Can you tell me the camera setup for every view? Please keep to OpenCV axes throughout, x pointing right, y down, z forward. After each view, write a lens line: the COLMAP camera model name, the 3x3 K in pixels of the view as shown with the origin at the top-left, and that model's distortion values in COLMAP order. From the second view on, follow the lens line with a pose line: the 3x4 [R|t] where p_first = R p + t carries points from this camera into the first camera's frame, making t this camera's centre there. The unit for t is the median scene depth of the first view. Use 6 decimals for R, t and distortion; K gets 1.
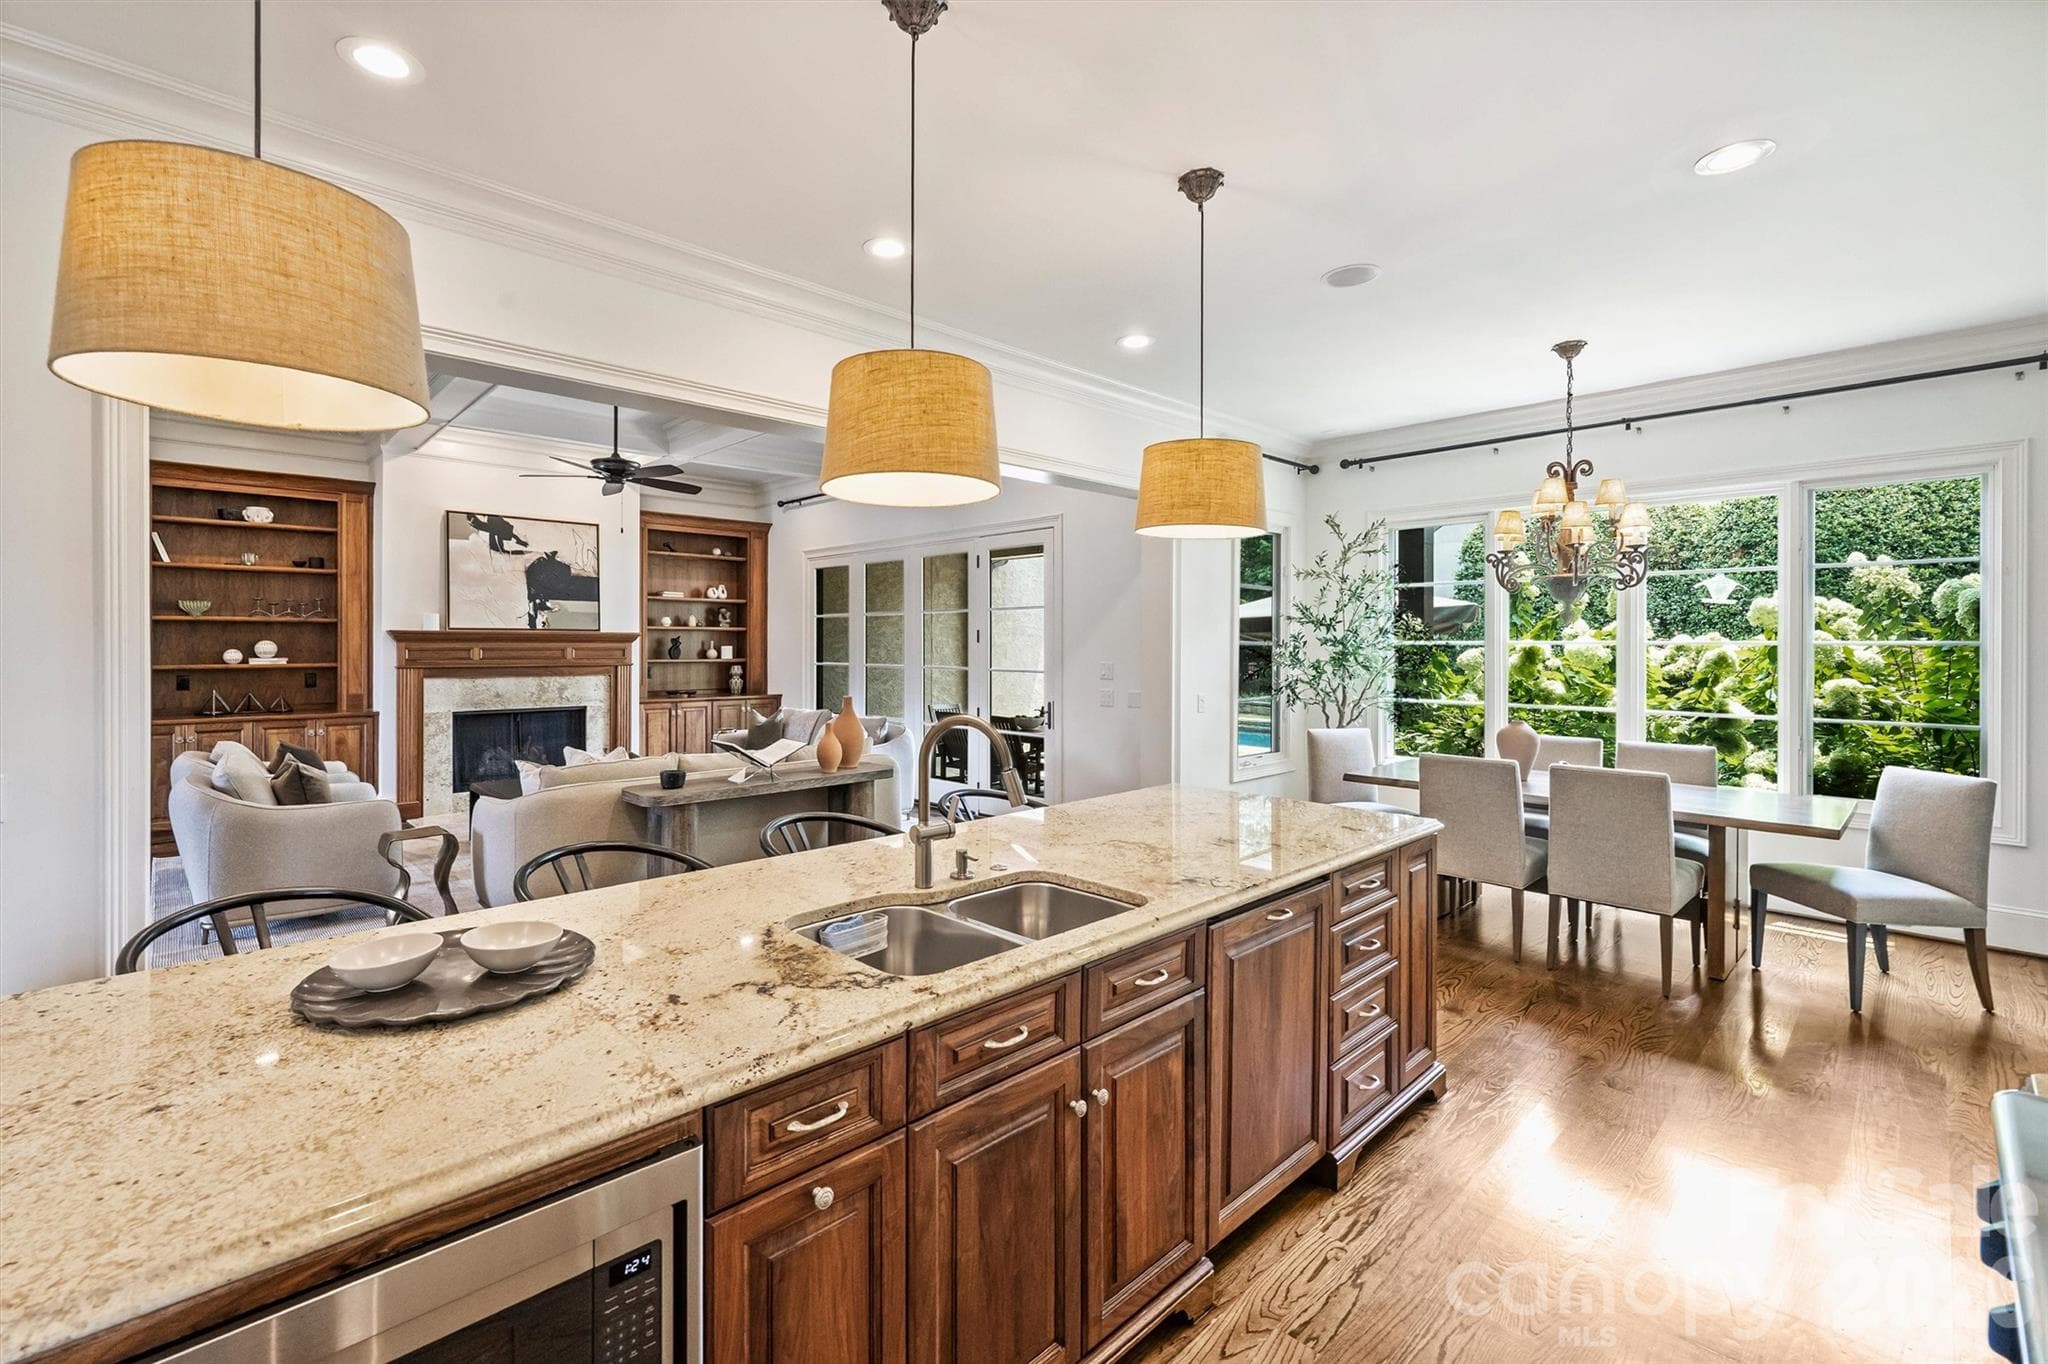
lens RADIAL K [[854.1, 0, 1020.9], [0, 854.1, 651.5], [0, 0, 1]] dist [0.003670, -0.001358]
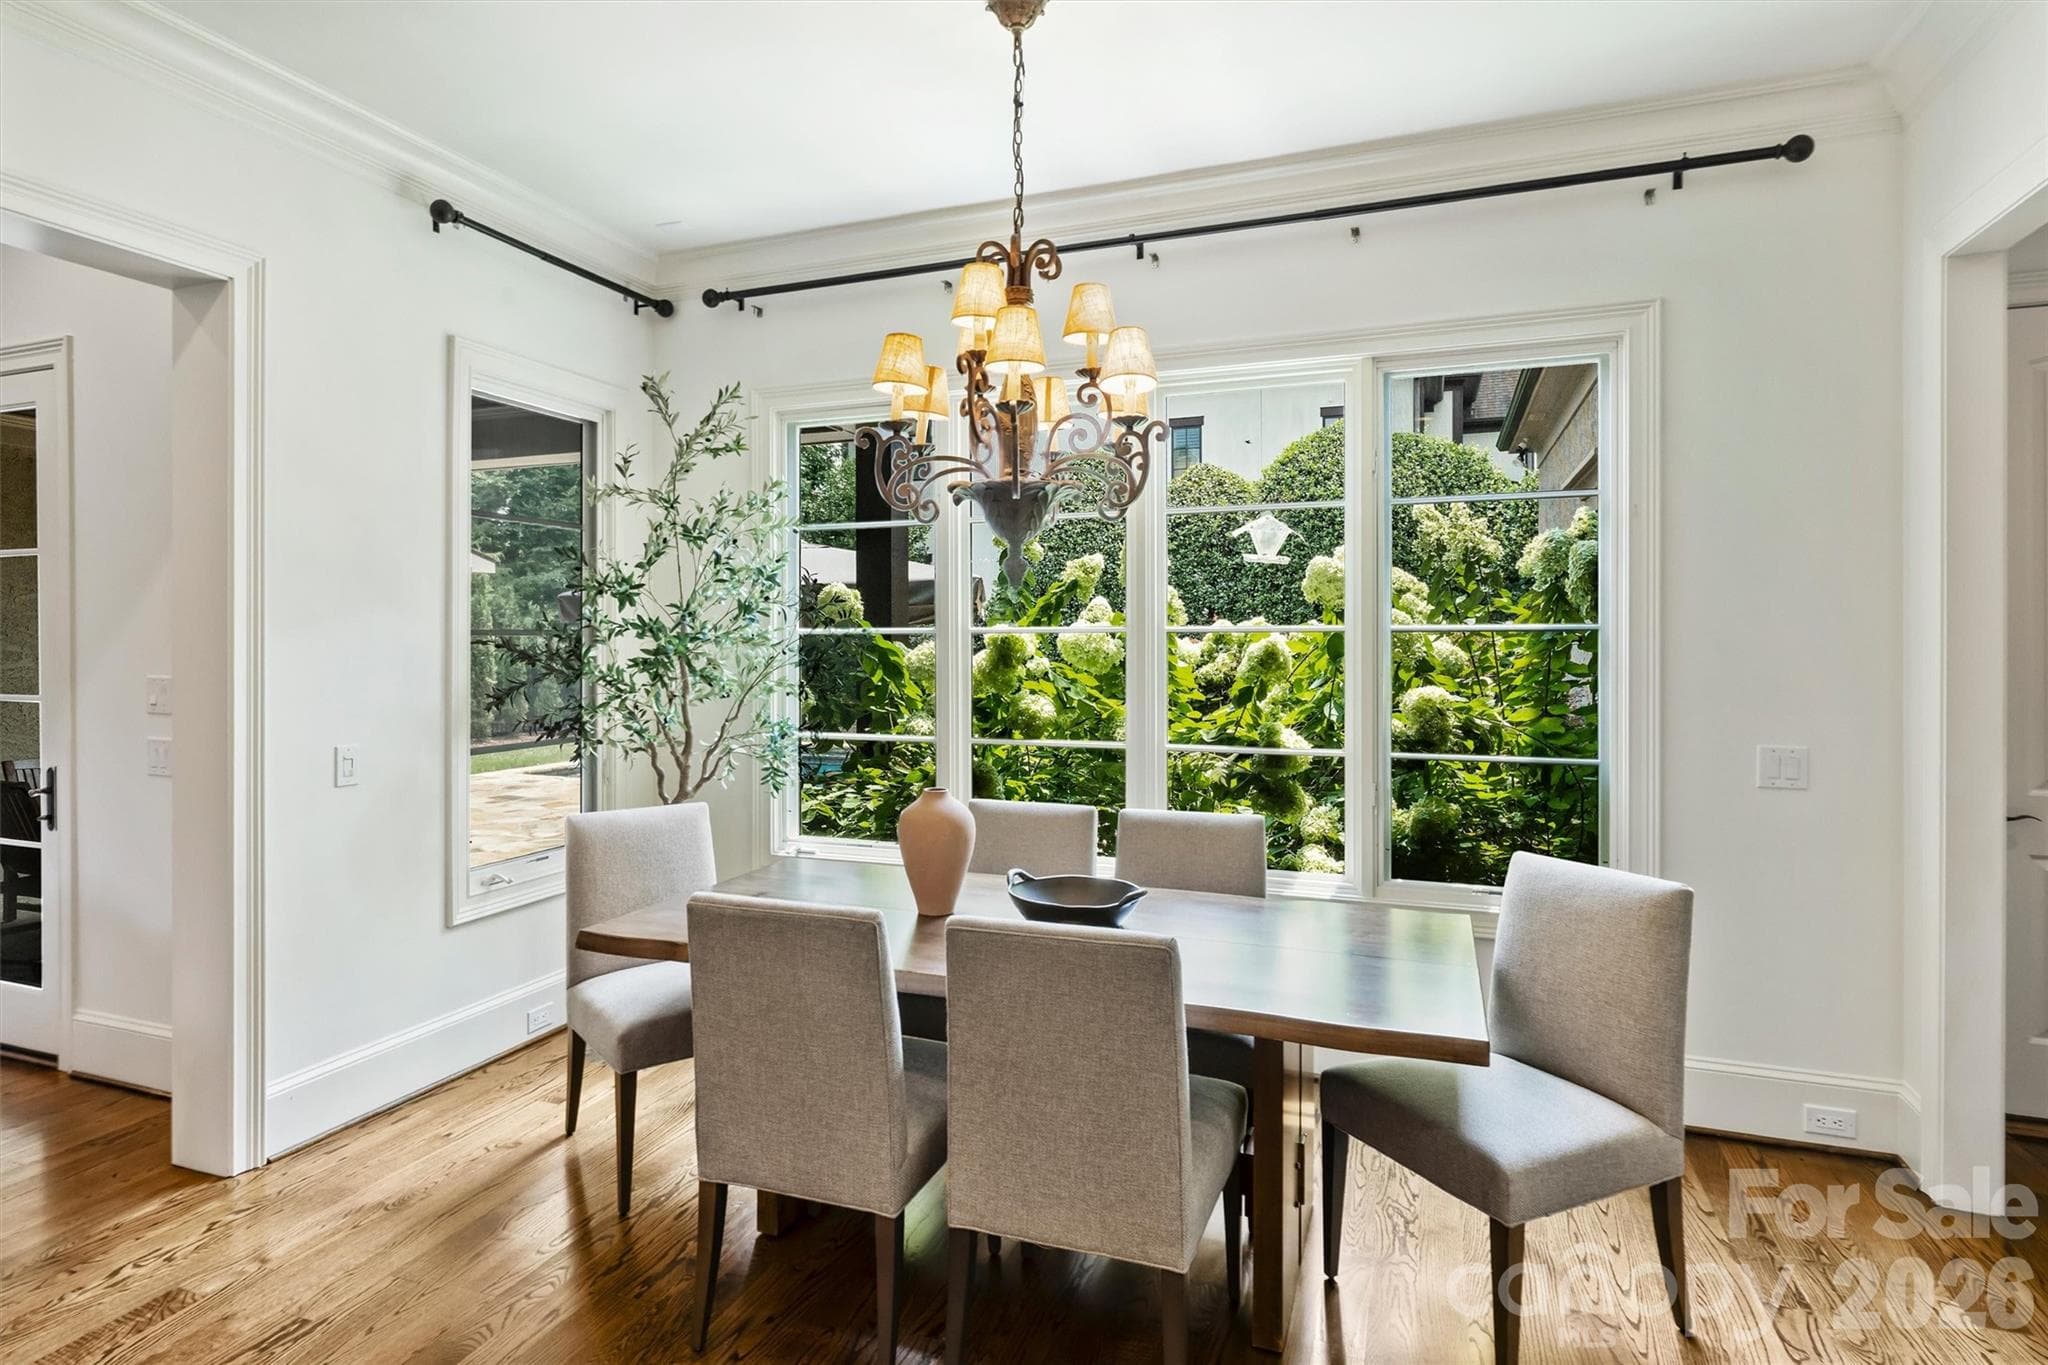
lens RADIAL K [[1061.1, 0, 1022.1], [0, 1061.1, 665.3], [0, 0, 1]] dist [0.006015, 0.000079]
pose [[0.894796, -0.014126, 0.446252, 0.332084], [0.007479, 0.999833, 0.016654, 0.001743], [-0.446413, -0.011564, 0.894752, 0.412662]]
